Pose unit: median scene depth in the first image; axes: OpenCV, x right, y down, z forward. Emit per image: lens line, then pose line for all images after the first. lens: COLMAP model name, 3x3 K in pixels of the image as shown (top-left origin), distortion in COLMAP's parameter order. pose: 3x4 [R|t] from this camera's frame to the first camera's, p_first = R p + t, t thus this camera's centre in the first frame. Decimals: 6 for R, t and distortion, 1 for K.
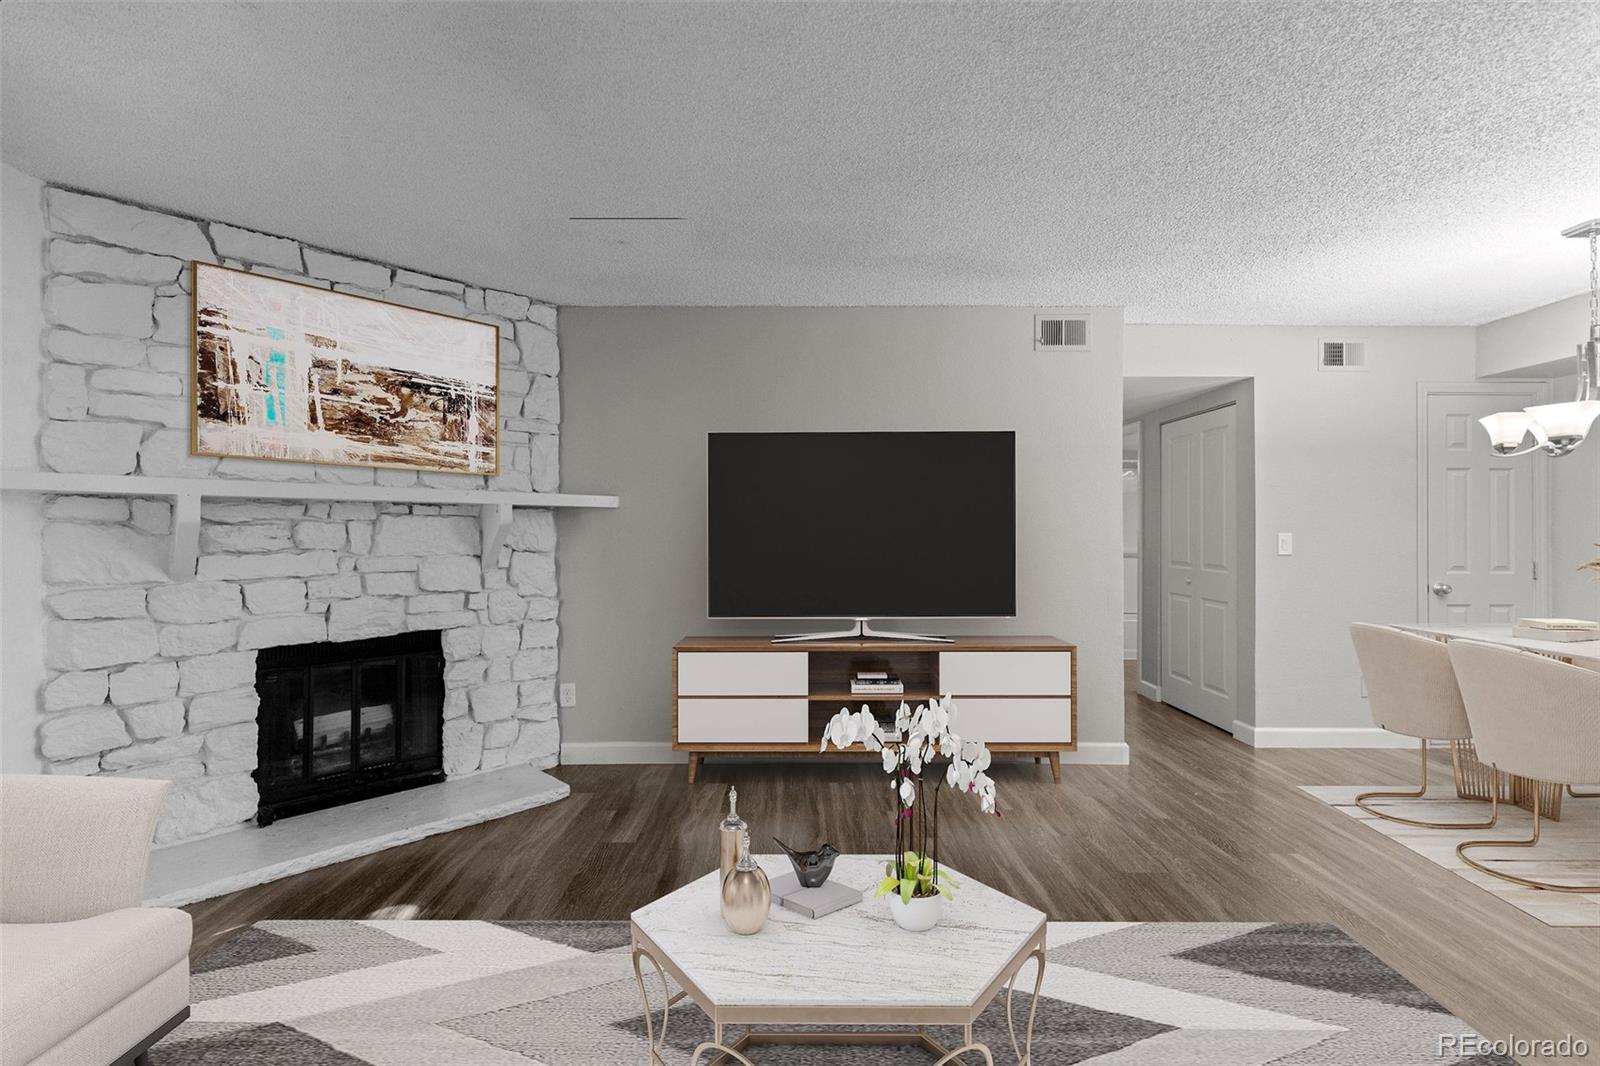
lens RADIAL K [[688.9, 0, 797.2], [0, 688.9, 521.5], [0, 0, 1]] dist [0.000602, -0.000108]
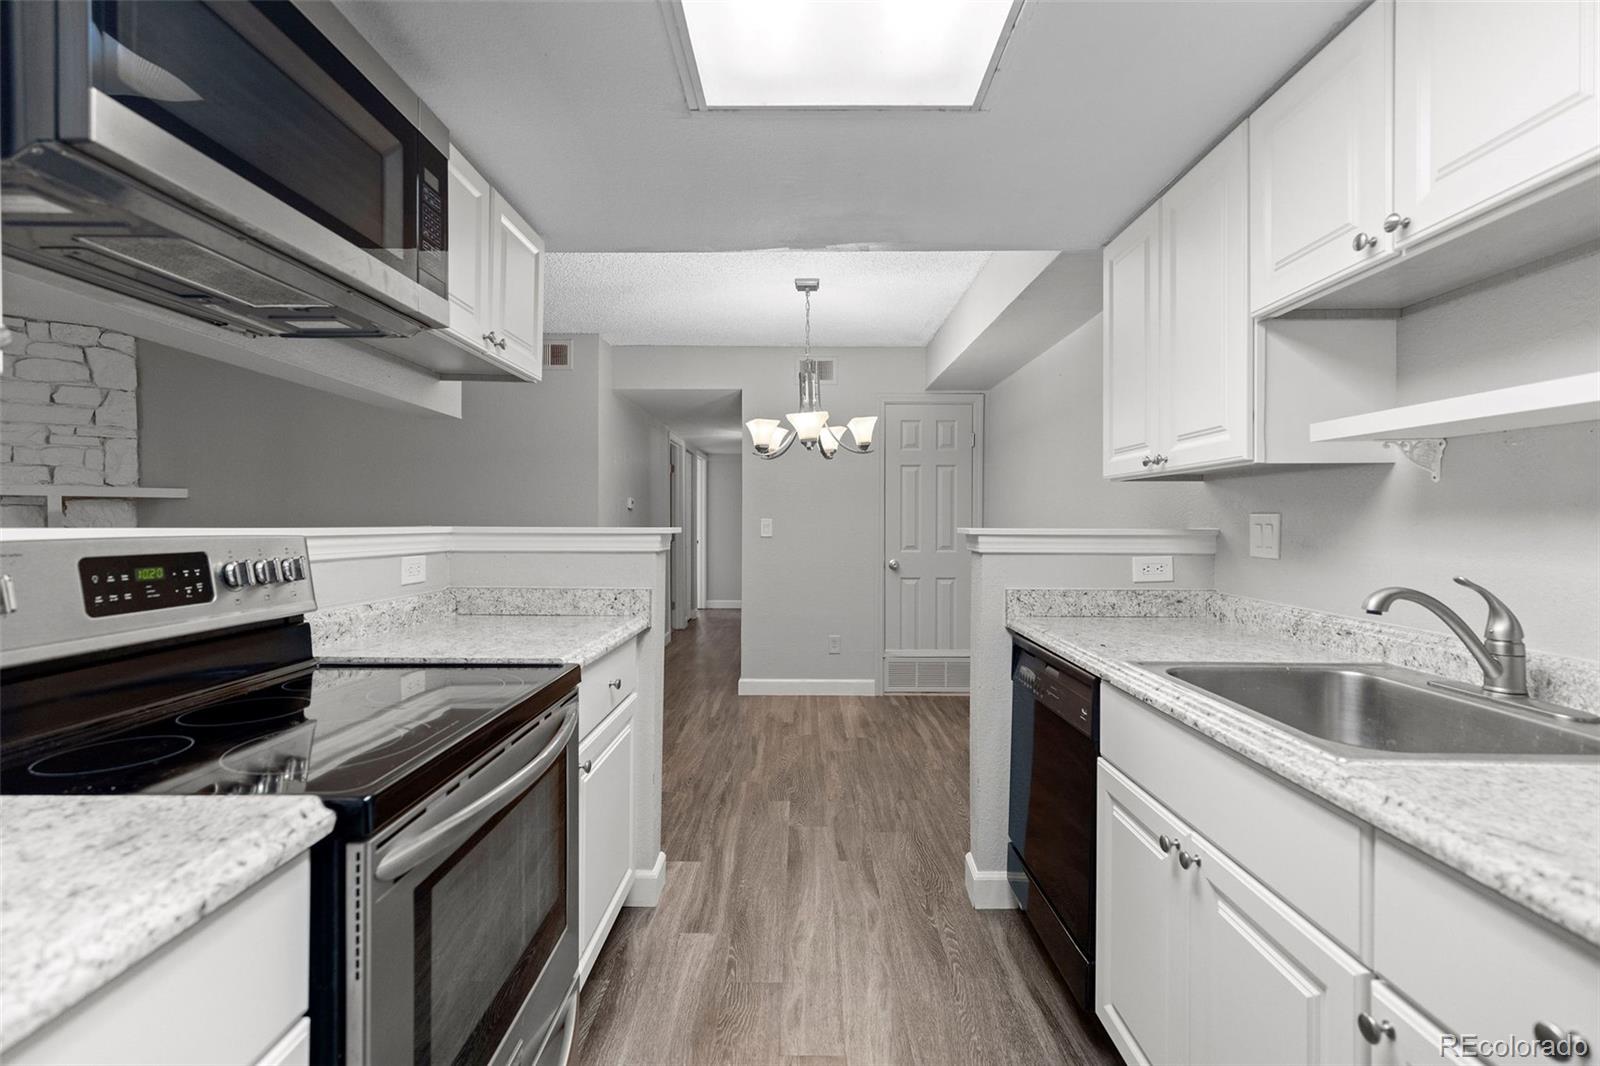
lens RADIAL K [[688.9, 0, 797.2], [0, 688.9, 521.5], [0, 0, 1]] dist [0.000602, -0.000108]
pose [[0.999922, 0.001822, -0.012342, 0.775032], [-0.001606, 0.999845, 0.017519, 0.000451], [0.012372, -0.017498, 0.999770, -0.206826]]
